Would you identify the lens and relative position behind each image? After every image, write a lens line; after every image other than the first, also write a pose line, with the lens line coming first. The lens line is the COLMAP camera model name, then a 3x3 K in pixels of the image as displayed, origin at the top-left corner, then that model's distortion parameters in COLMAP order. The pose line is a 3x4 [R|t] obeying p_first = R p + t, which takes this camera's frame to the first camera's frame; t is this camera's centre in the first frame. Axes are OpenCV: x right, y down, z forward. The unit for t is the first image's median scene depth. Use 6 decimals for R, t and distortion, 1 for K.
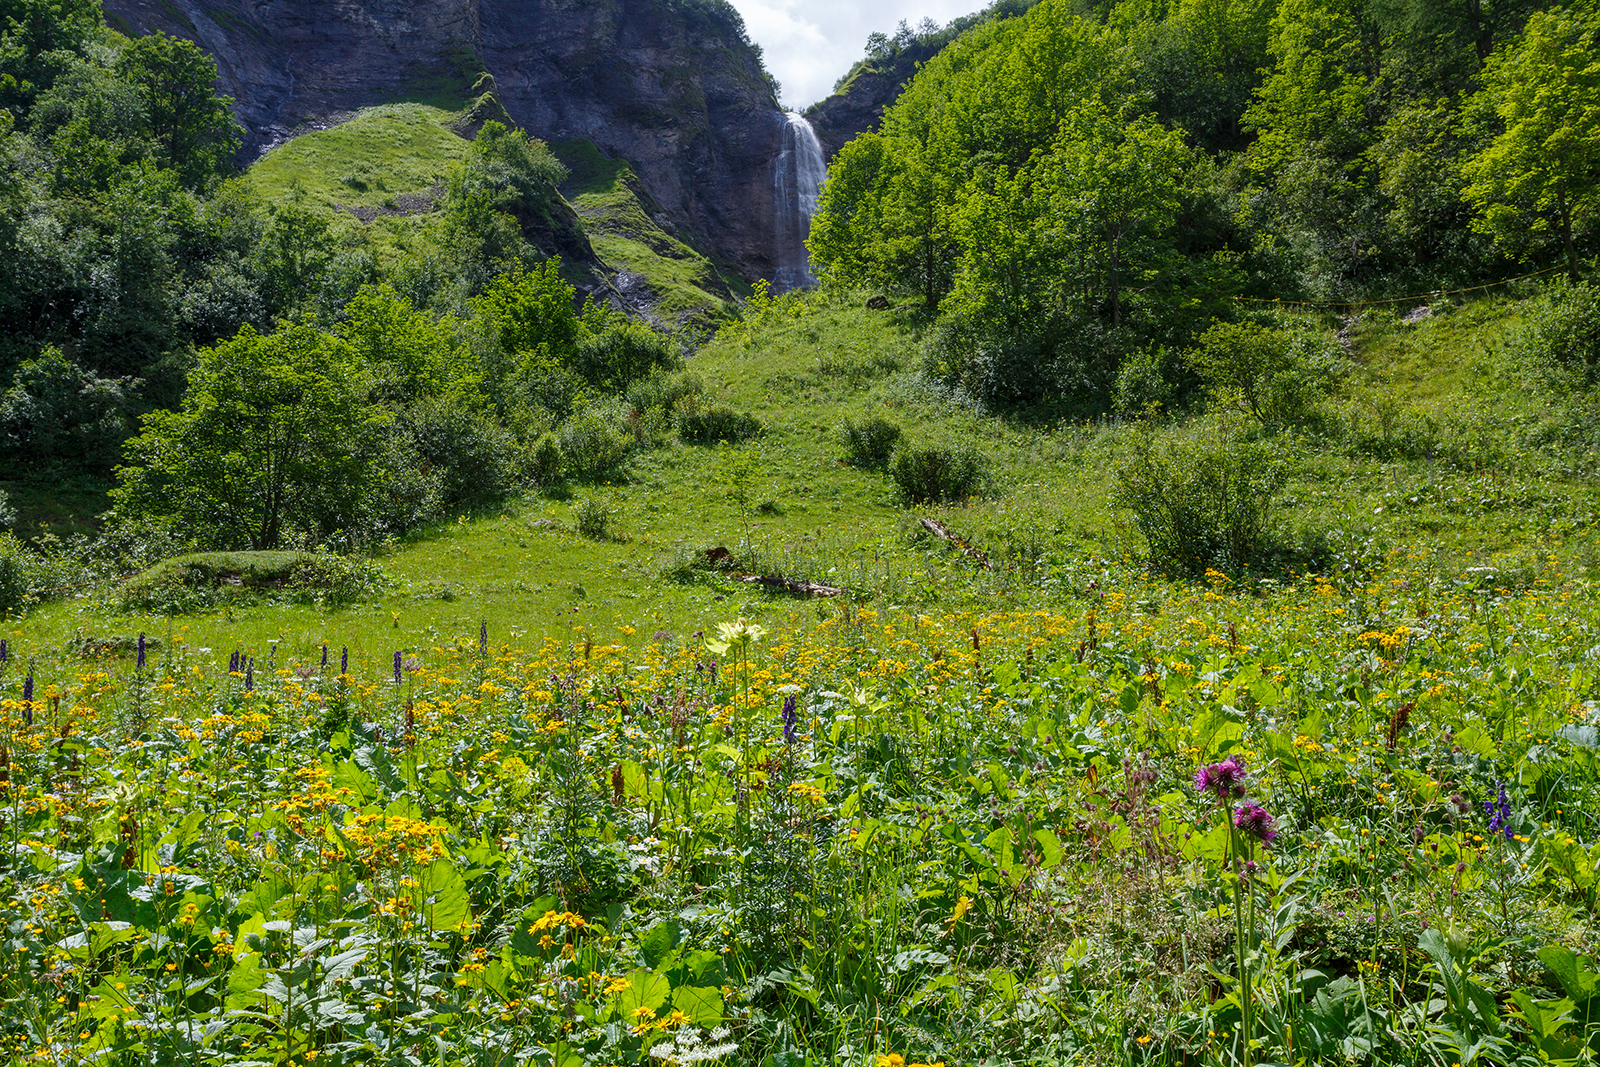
lens RADIAL K [[1467.0, 0, 786.8], [0, 1467.0, 527.9], [0, 0, 1]] dist [0.001917, 0.000000]
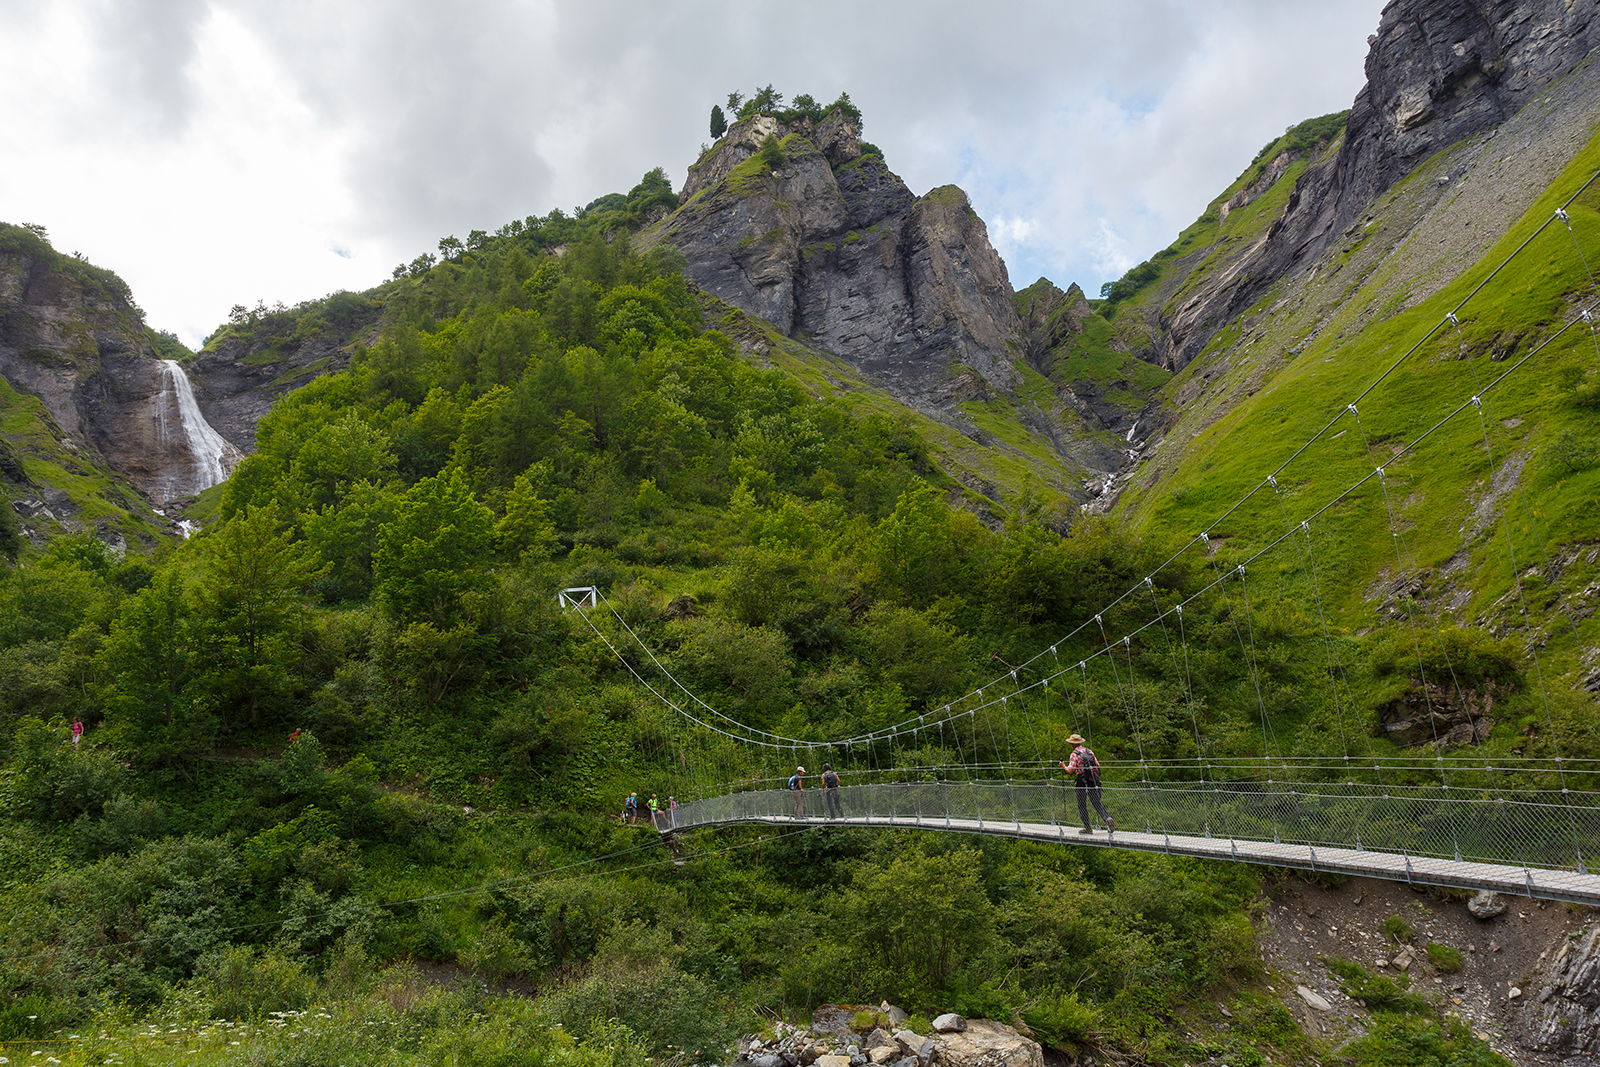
lens RADIAL K [[1254.0, 0, 811.9], [0, 1254.0, 530.0], [0, 0, 1]] dist [0.011423, 0.004664]
pose [[0.873201, 0.035968, 0.486031, -0.045606], [0.019342, 0.993930, -0.108304, 0.010541], [-0.486976, 0.103972, 0.867205, -0.339874]]
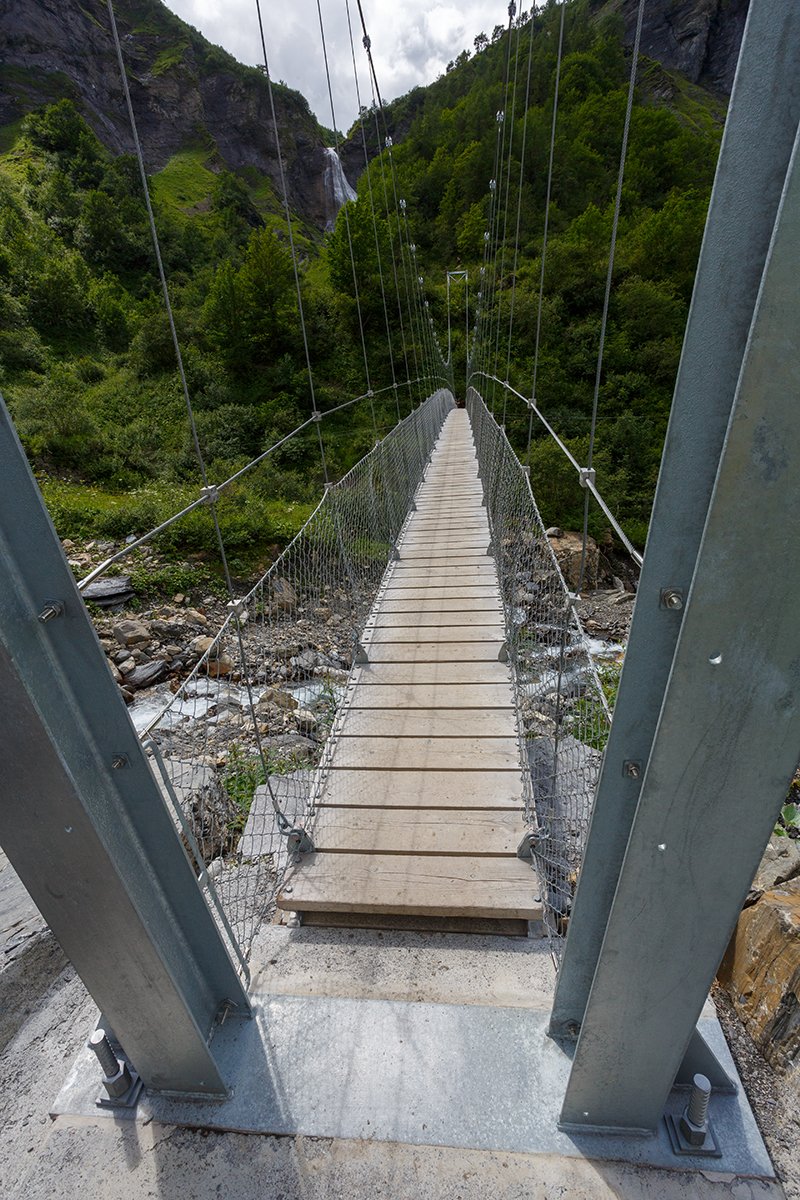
lens RADIAL K [[599.0, 0, 397.8], [0, 599.0, 607.1], [0, 0, 1]] dist [-0.029194, 0.016039]
pose [[0.996098, -0.047280, 0.074521, 0.007955], [0.011813, 0.908220, 0.418327, 0.014179], [-0.087460, -0.415815, 0.905234, -0.330209]]
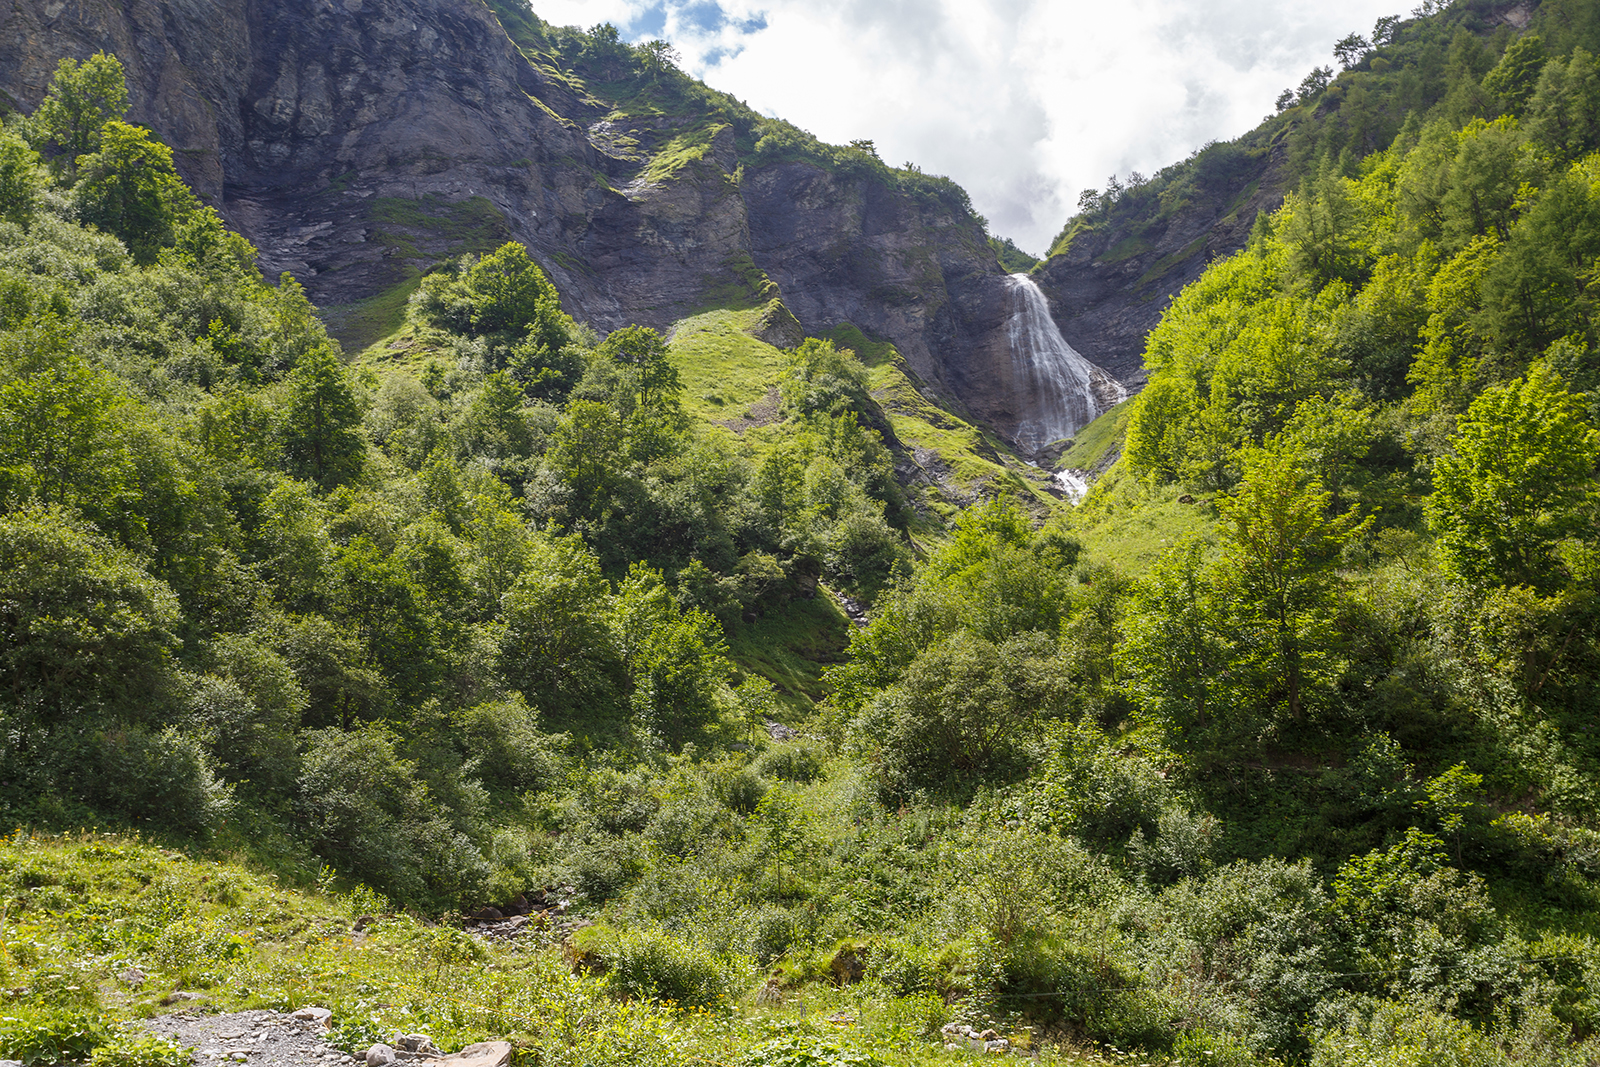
lens RADIAL K [[1756.3, 0, 769.2], [0, 1756.3, 515.5], [0, 0, 1]] dist [0.008643, 0.000000]
pose [[0.992812, -0.064903, -0.100563, -0.073784], [0.055306, 0.993897, -0.095447, 0.008661], [0.106144, 0.089199, 0.990342, -0.353006]]
